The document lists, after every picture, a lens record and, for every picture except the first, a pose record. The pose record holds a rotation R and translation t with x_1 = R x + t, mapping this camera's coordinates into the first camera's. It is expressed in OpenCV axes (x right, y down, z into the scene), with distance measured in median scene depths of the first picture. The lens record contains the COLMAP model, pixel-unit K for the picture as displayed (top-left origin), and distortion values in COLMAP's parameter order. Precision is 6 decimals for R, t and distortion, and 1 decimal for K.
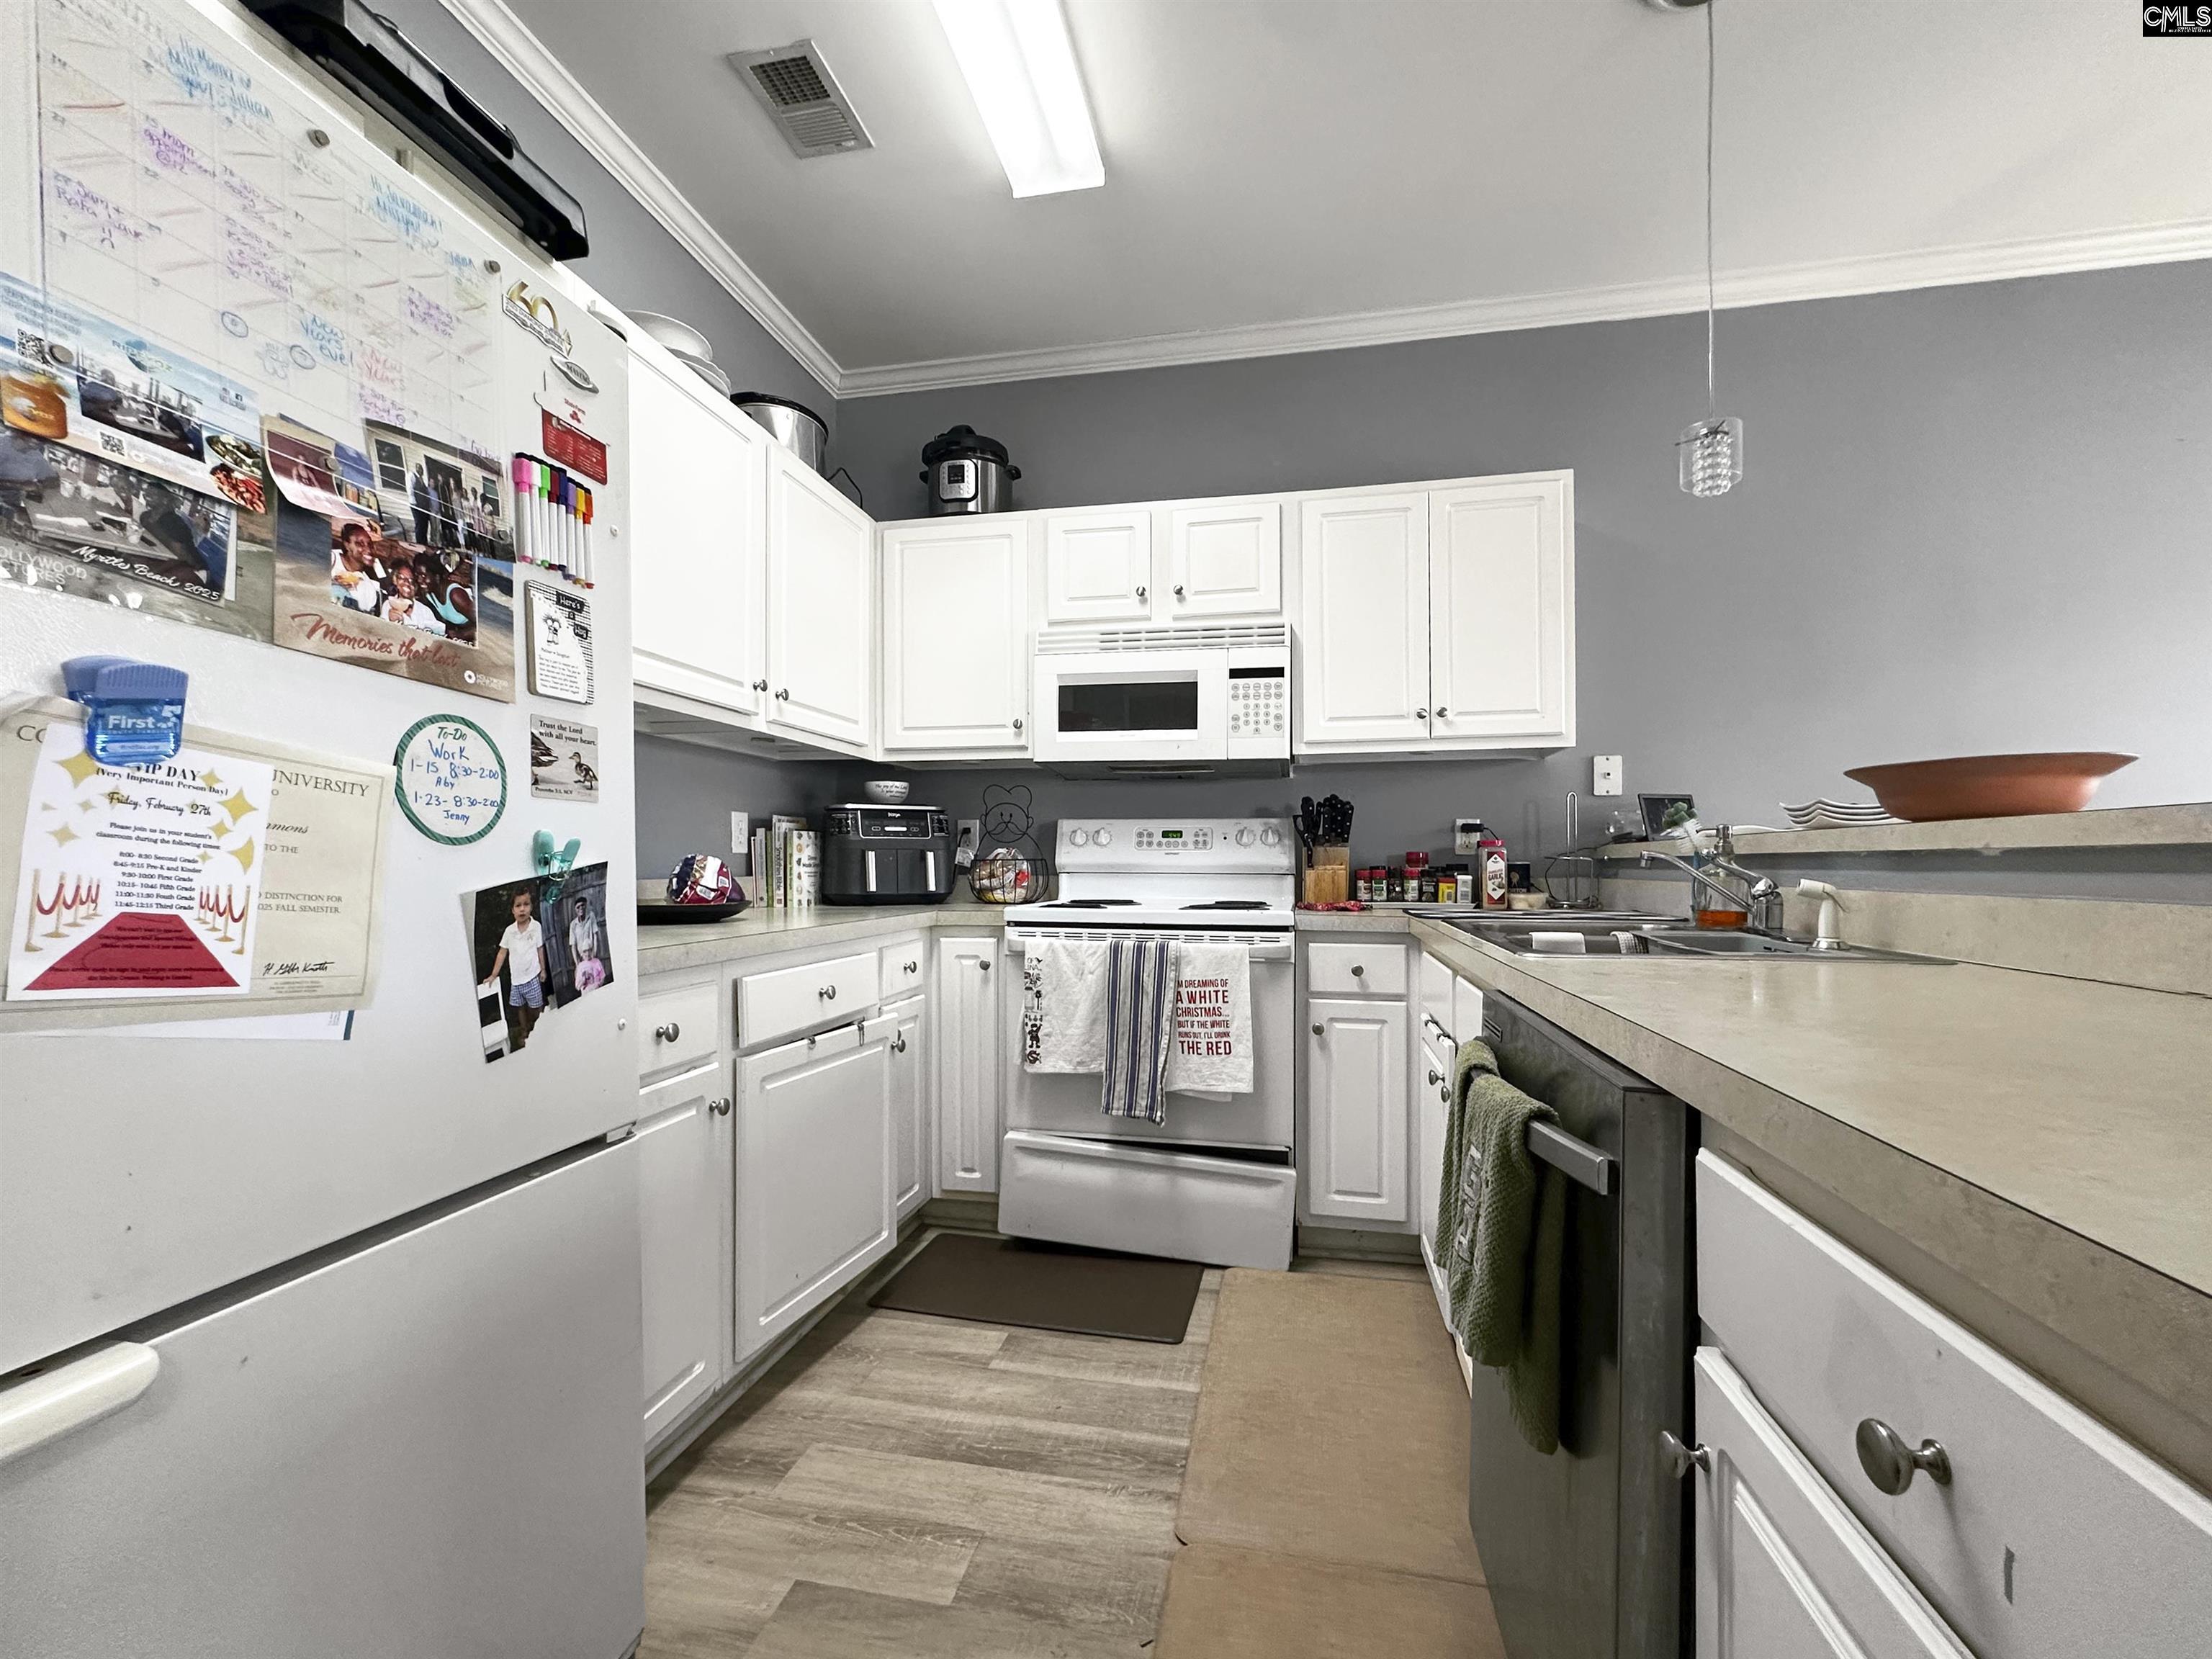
lens RADIAL K [[918.6, 0, 1113.5], [0, 918.6, 859.2], [0, 0, 1]] dist [-0.001691, -0.000254]
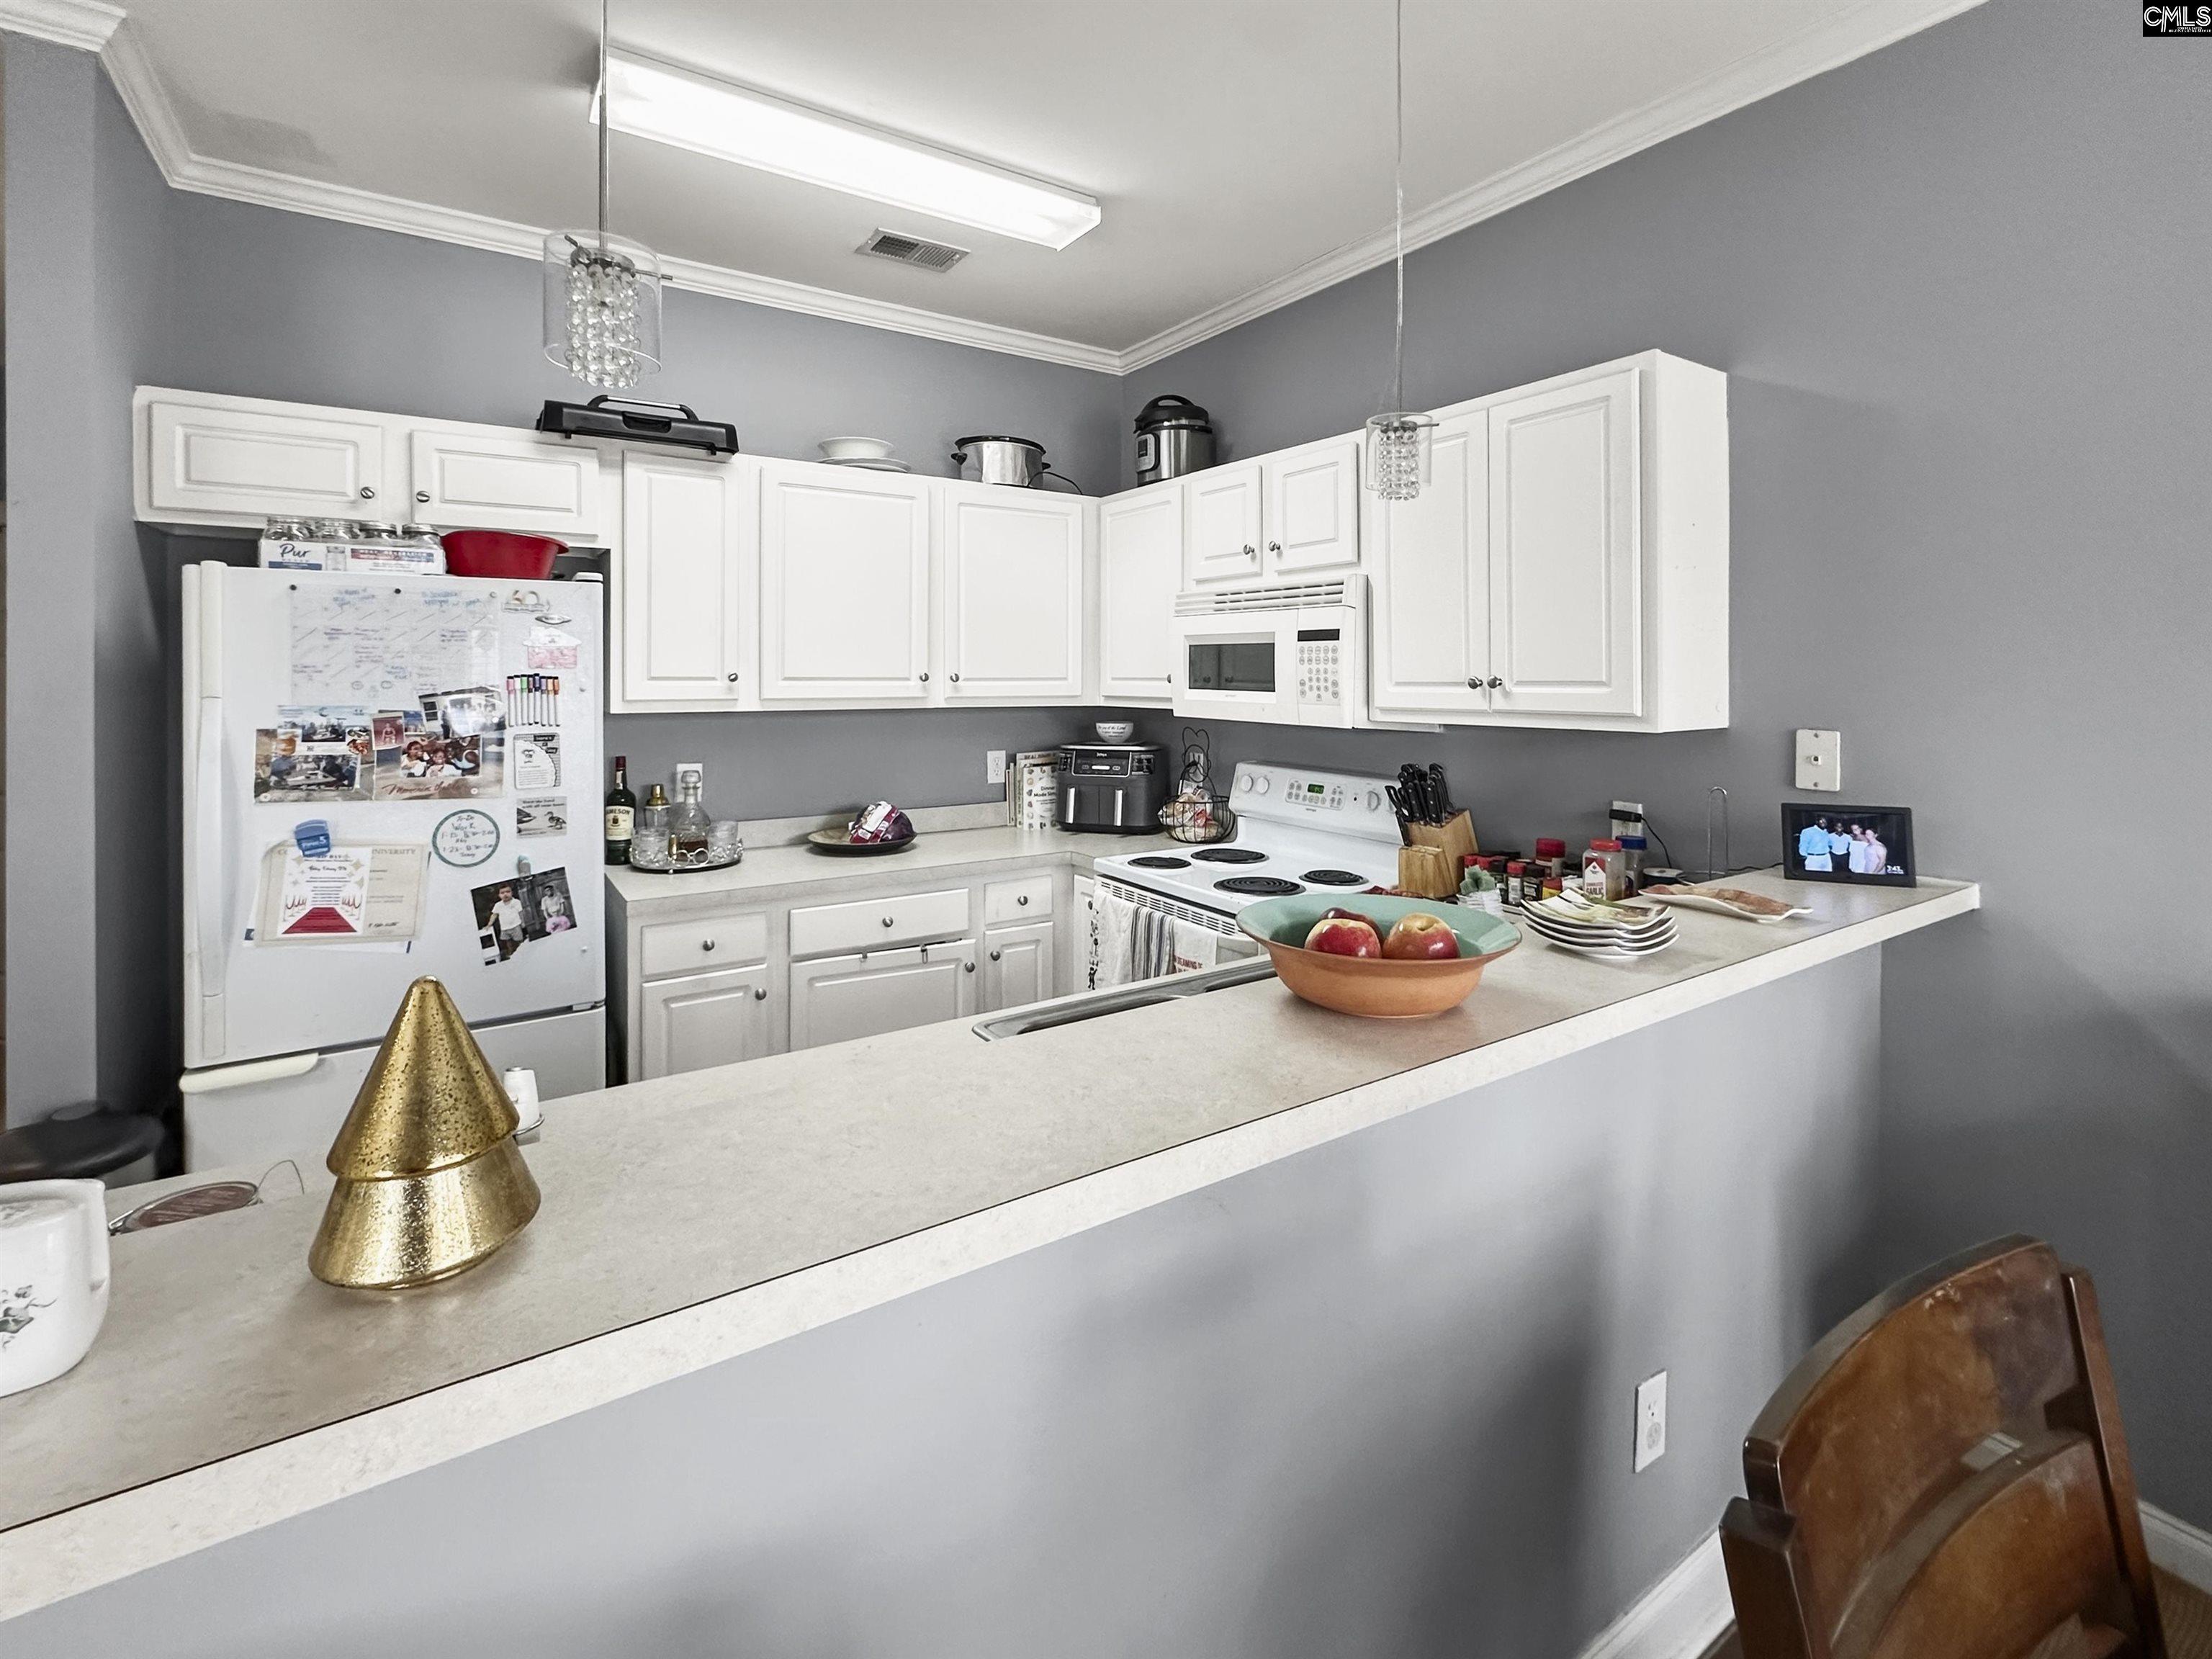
lens RADIAL K [[1015.7, 0, 1115.2], [0, 1015.7, 678.6], [0, 0, 1]] dist [-0.000177, 0.000275]
pose [[0.706812, 0.000686, -0.707402, 1.876562], [0.004632, 0.999974, 0.005597, -0.420865], [0.707387, -0.007233, 0.706790, 0.321459]]
